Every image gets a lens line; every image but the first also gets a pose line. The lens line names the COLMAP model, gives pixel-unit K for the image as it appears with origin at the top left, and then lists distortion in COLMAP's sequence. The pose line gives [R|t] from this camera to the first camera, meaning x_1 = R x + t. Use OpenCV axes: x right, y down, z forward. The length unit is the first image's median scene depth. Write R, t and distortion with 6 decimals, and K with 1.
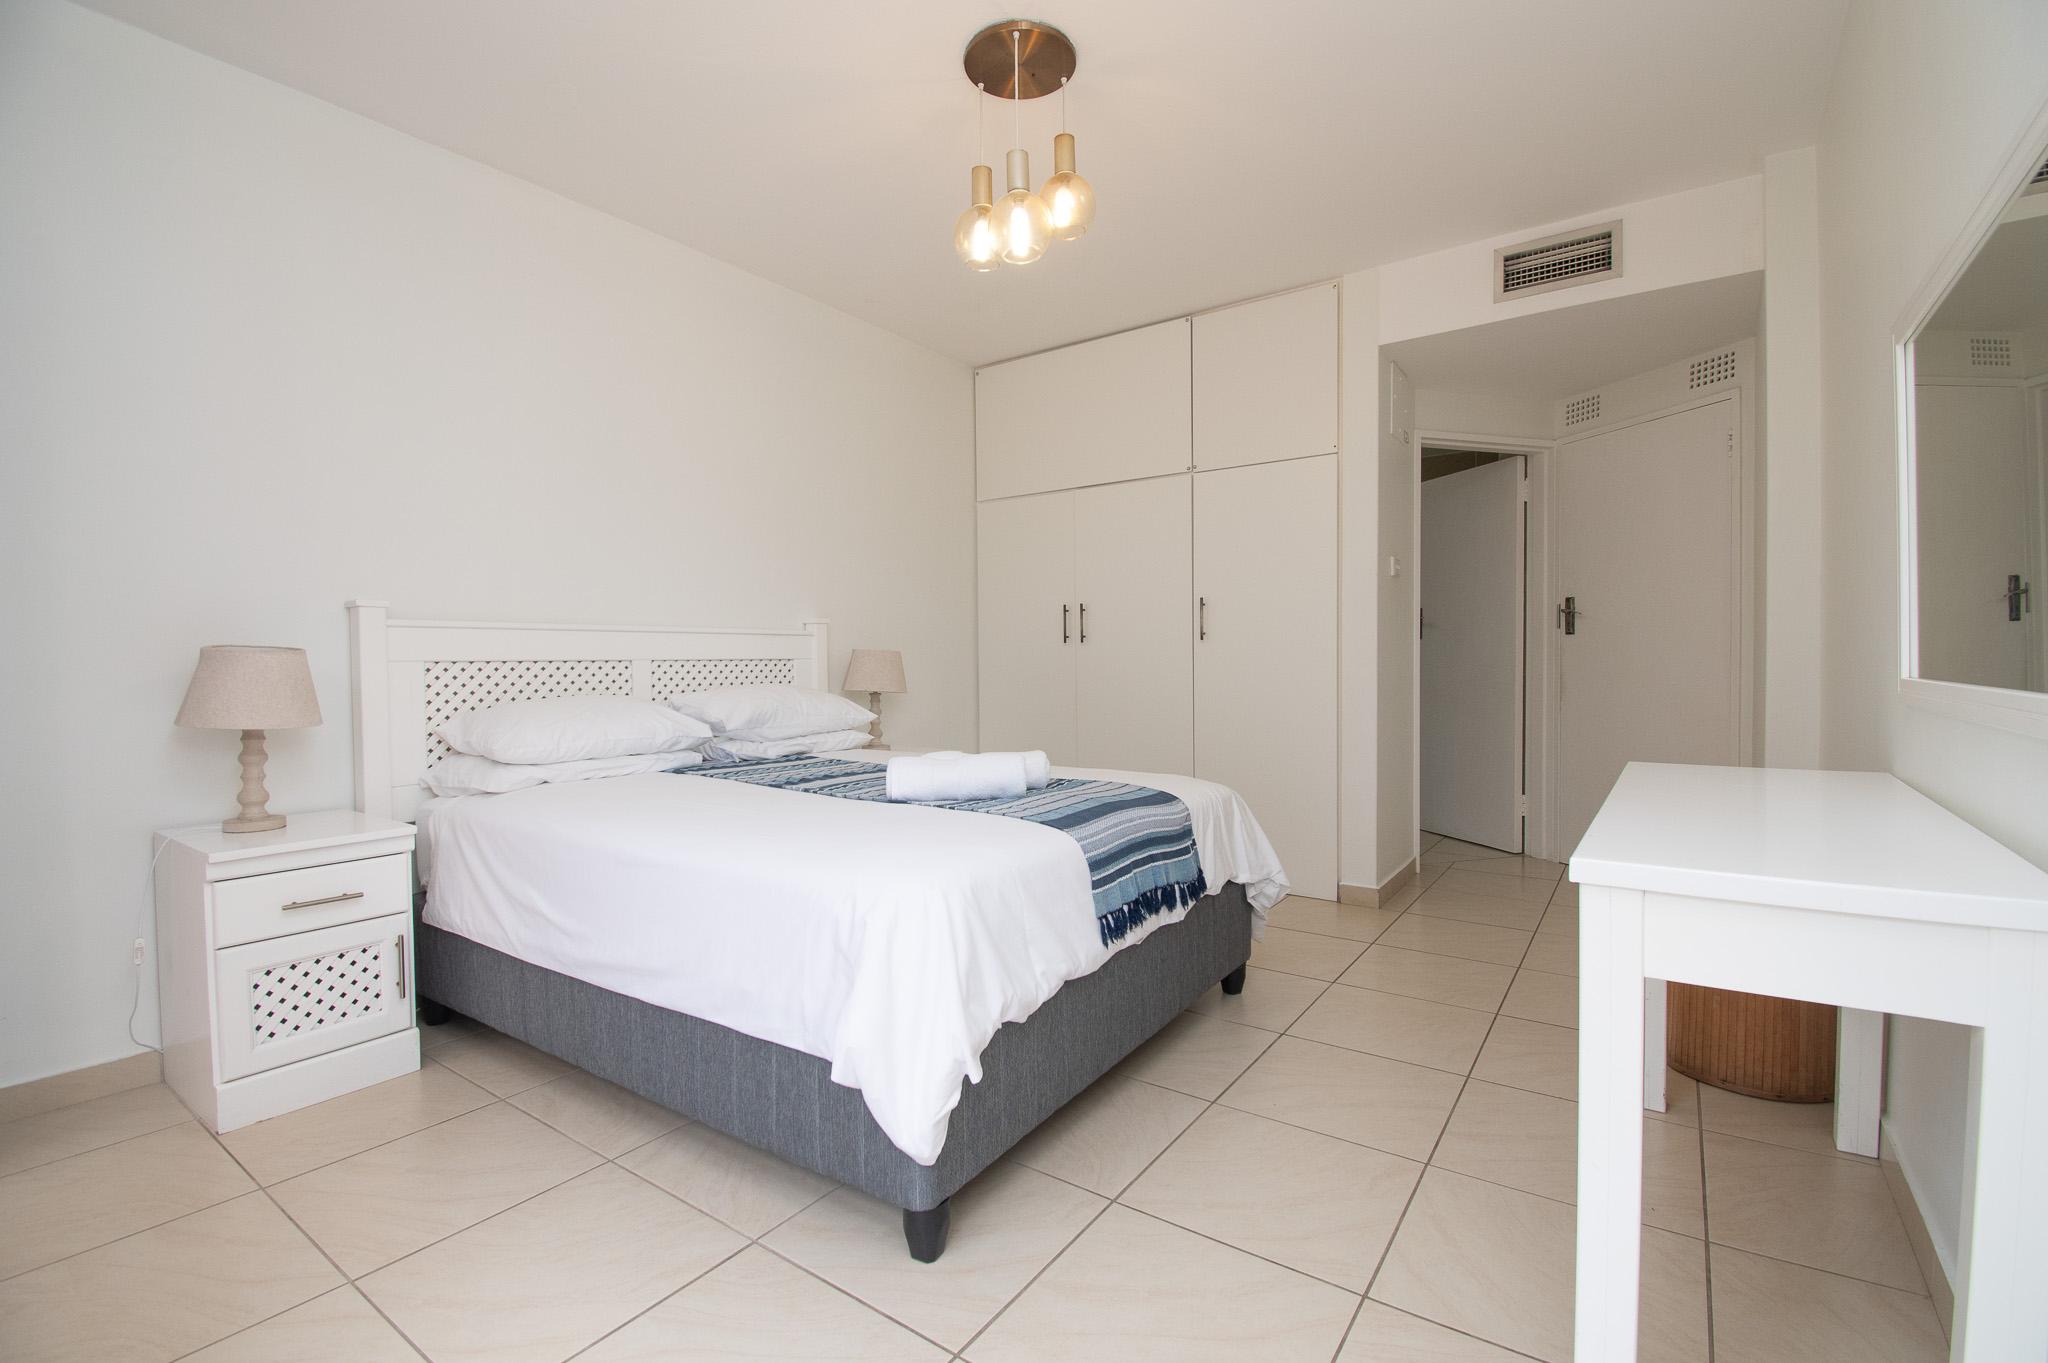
lens RADIAL K [[924.9, 0, 1032.2], [0, 924.9, 681.4], [0, 0, 1]] dist [-0.000178, -0.015906]
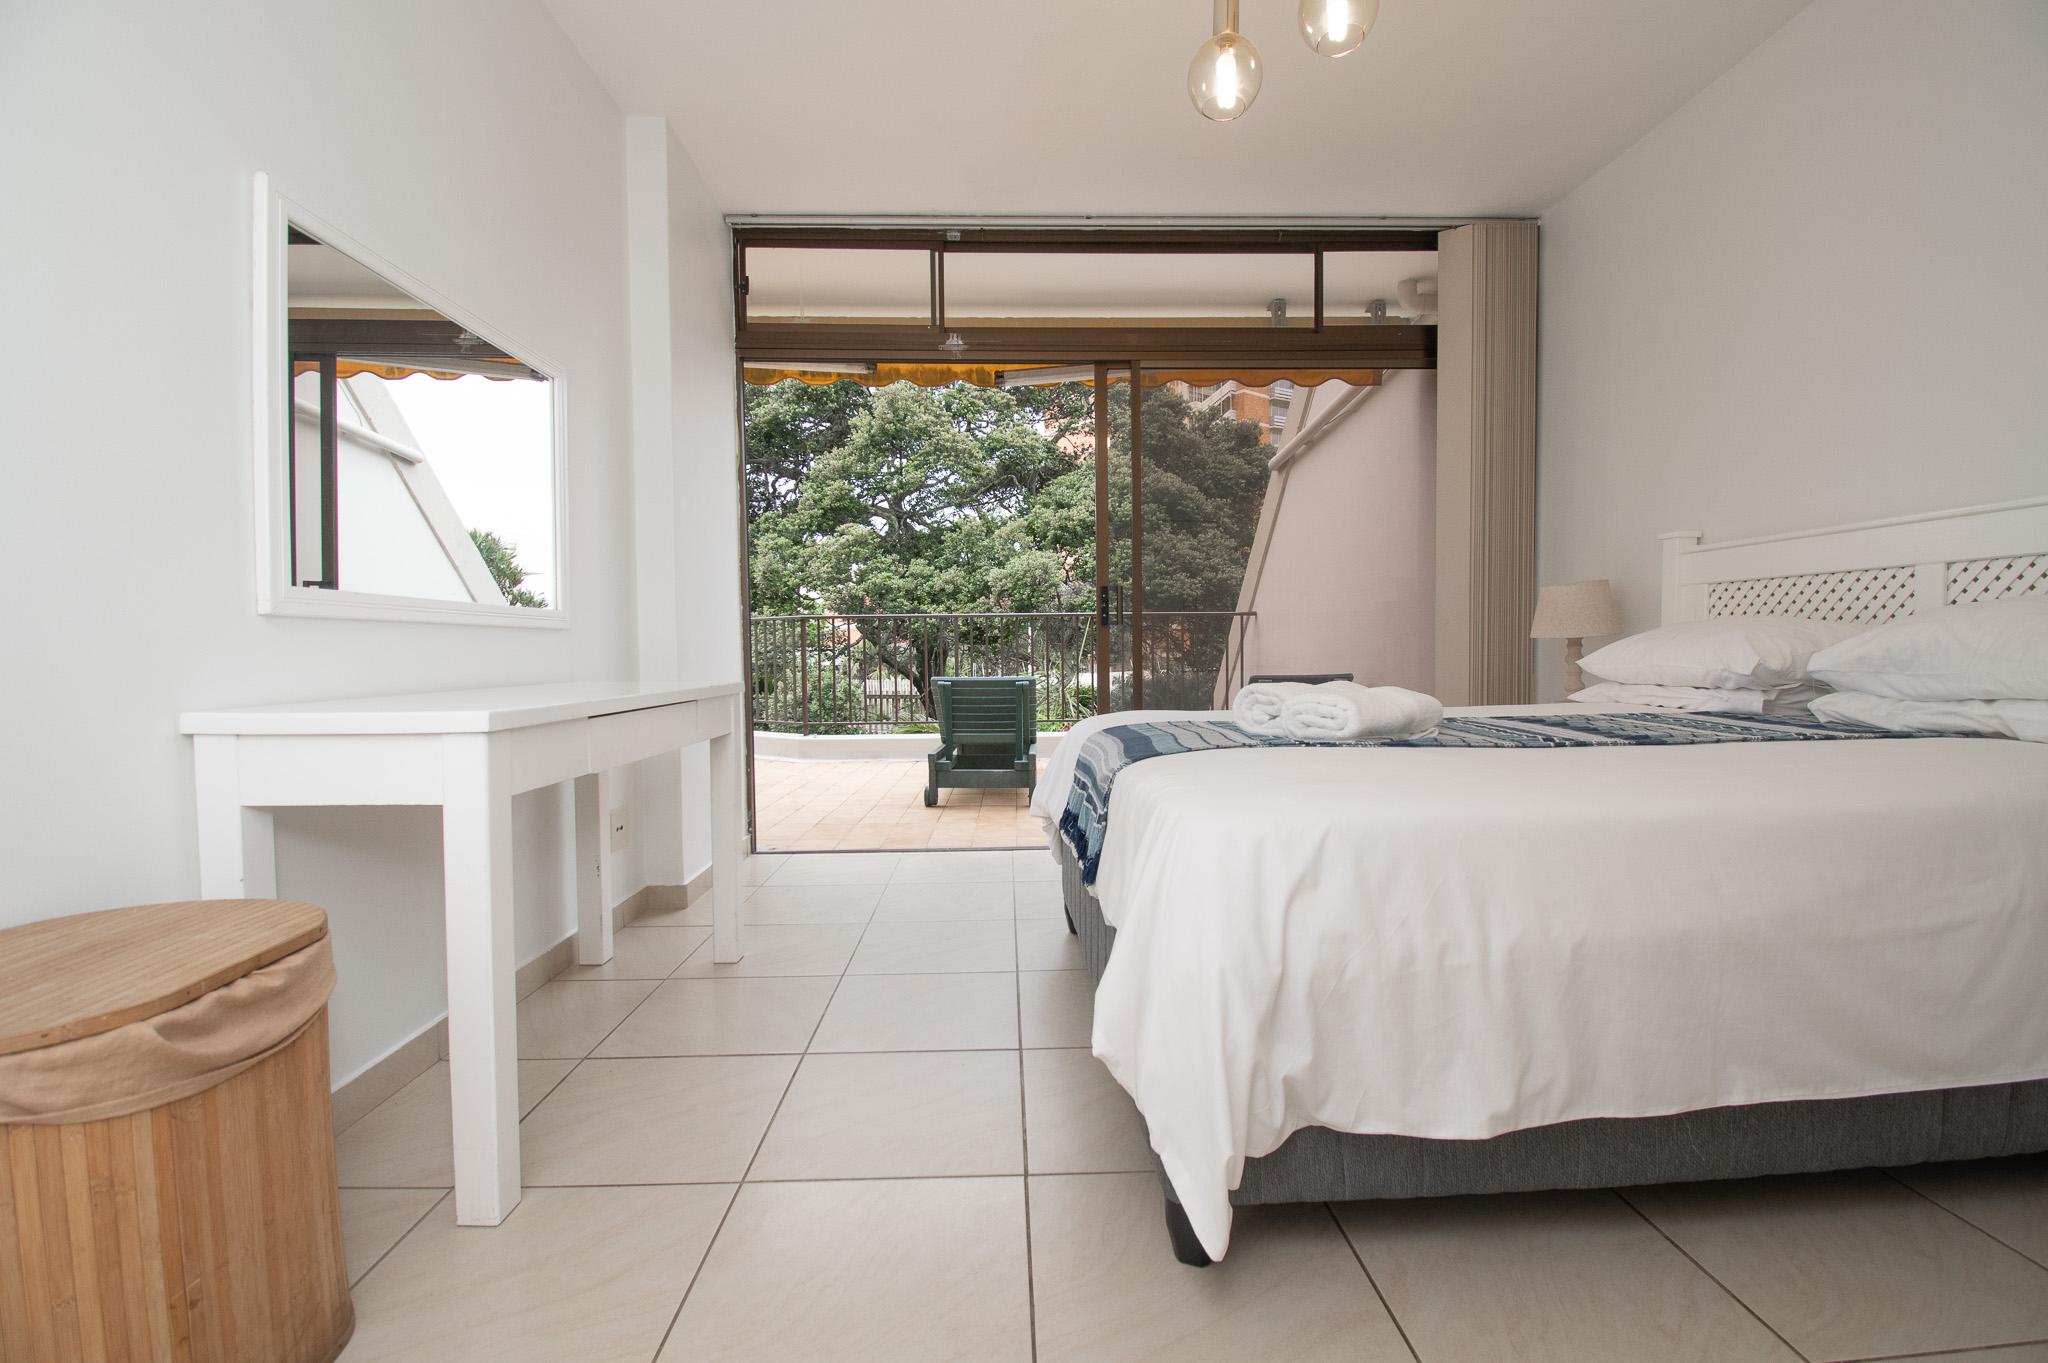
lens RADIAL K [[900.3, 0, 1031.9], [0, 900.3, 680.3], [0, 0, 1]] dist [0.029111, -0.032115]
pose [[-0.789950, 0.041619, -0.611757, 0.518198], [0.005713, 0.998150, 0.060528, 0.019760], [0.613145, 0.044319, -0.788726, 1.212190]]
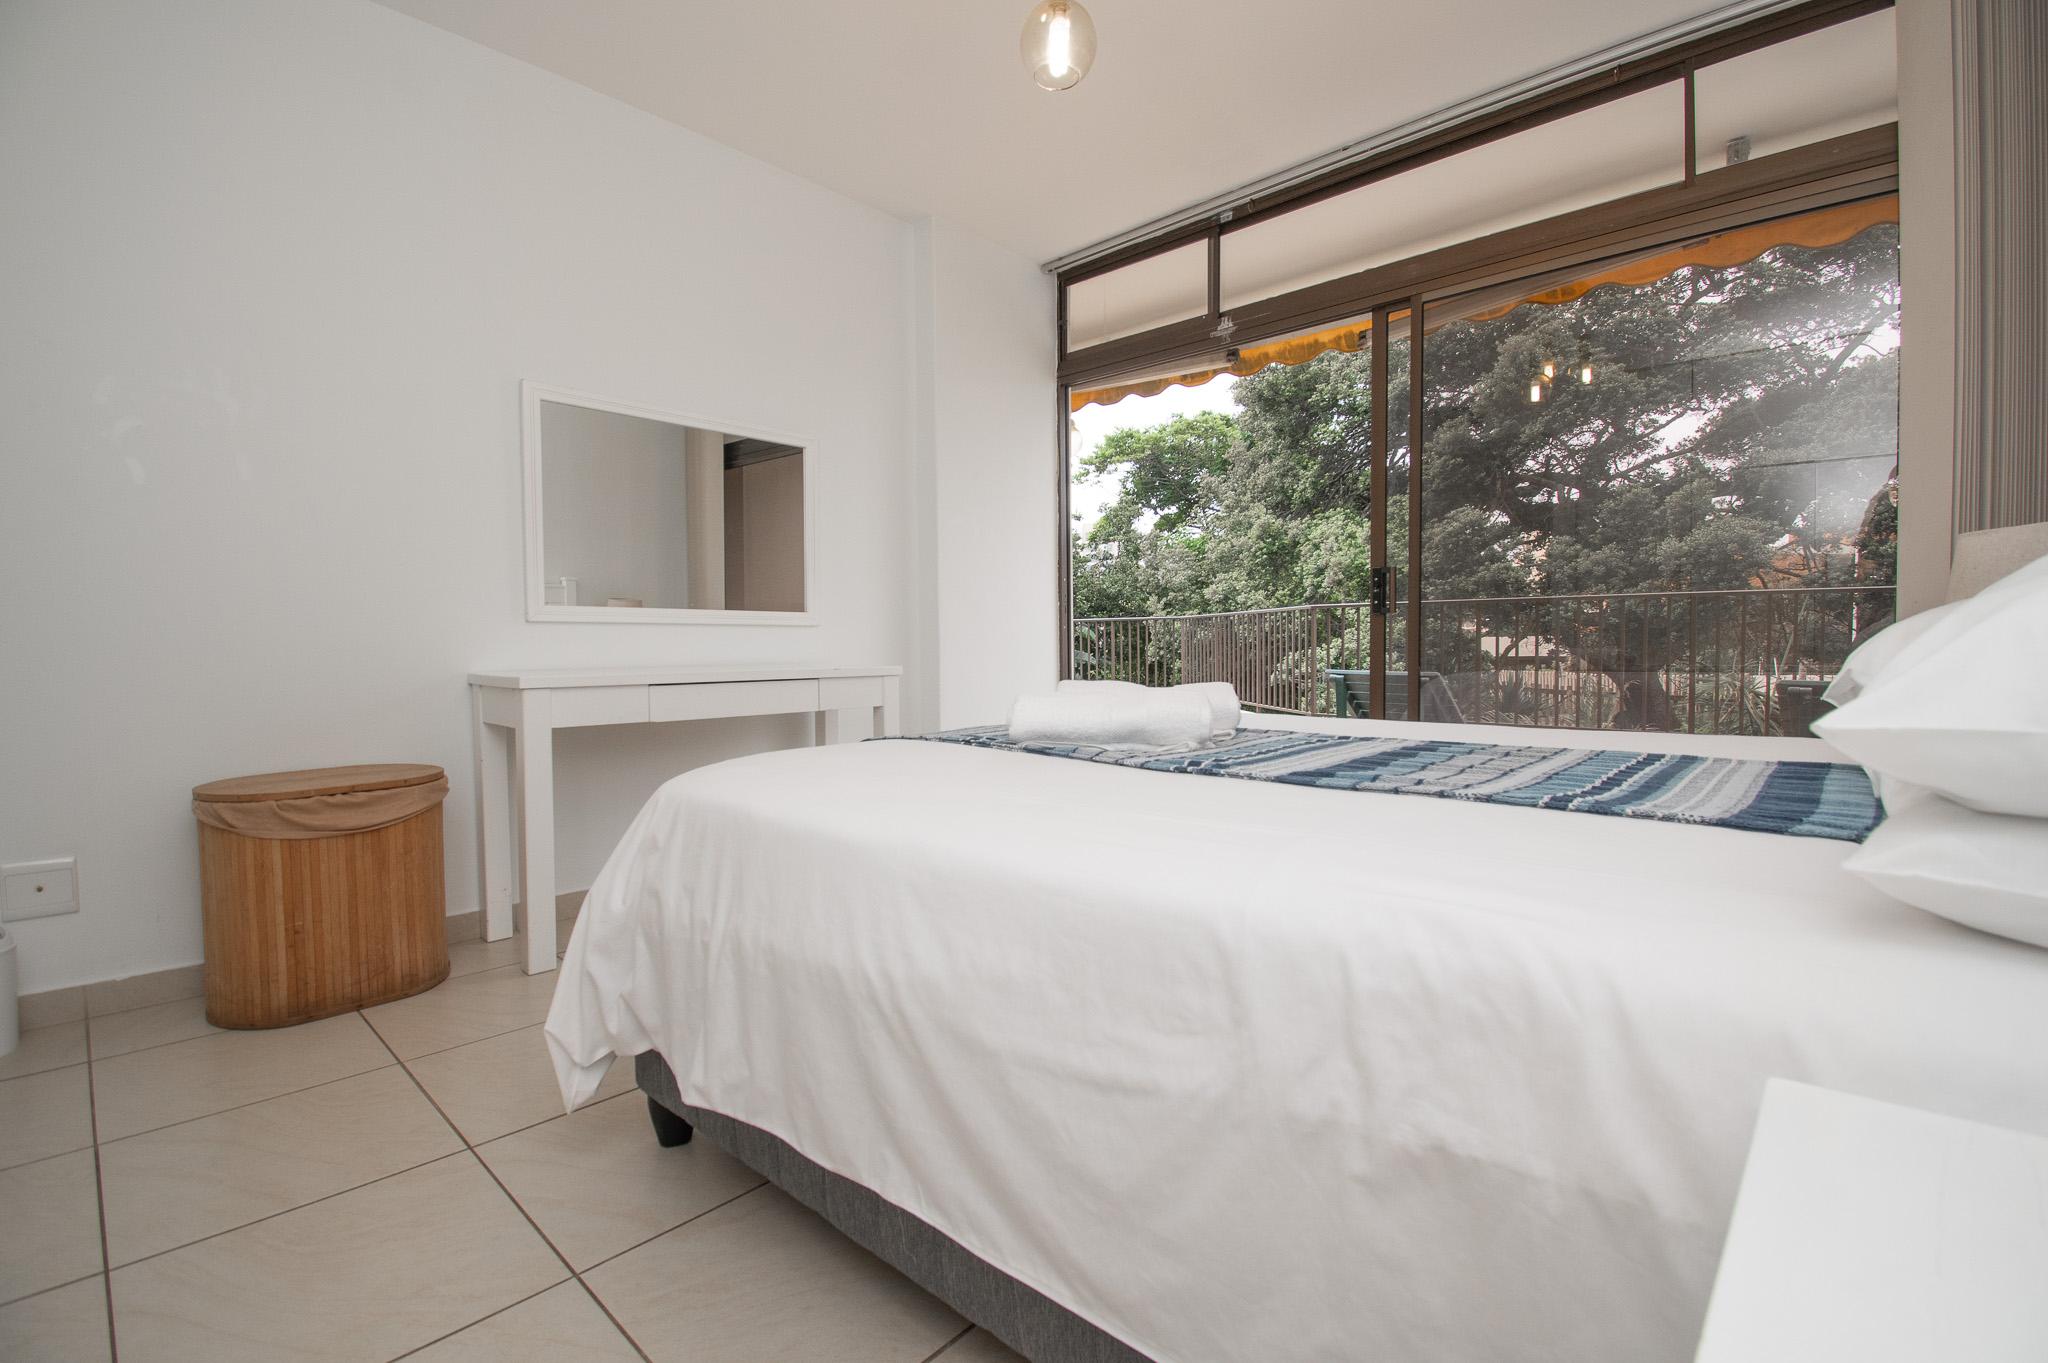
lens RADIAL K [[924.9, 0, 1032.2], [0, 924.9, 681.4], [0, 0, 1]] dist [-0.000178, -0.015906]
pose [[-0.991572, 0.008943, 0.129249, -0.085243], [0.016568, 0.998177, 0.058042, 0.025086], [-0.128494, 0.059694, -0.989912, 1.422881]]
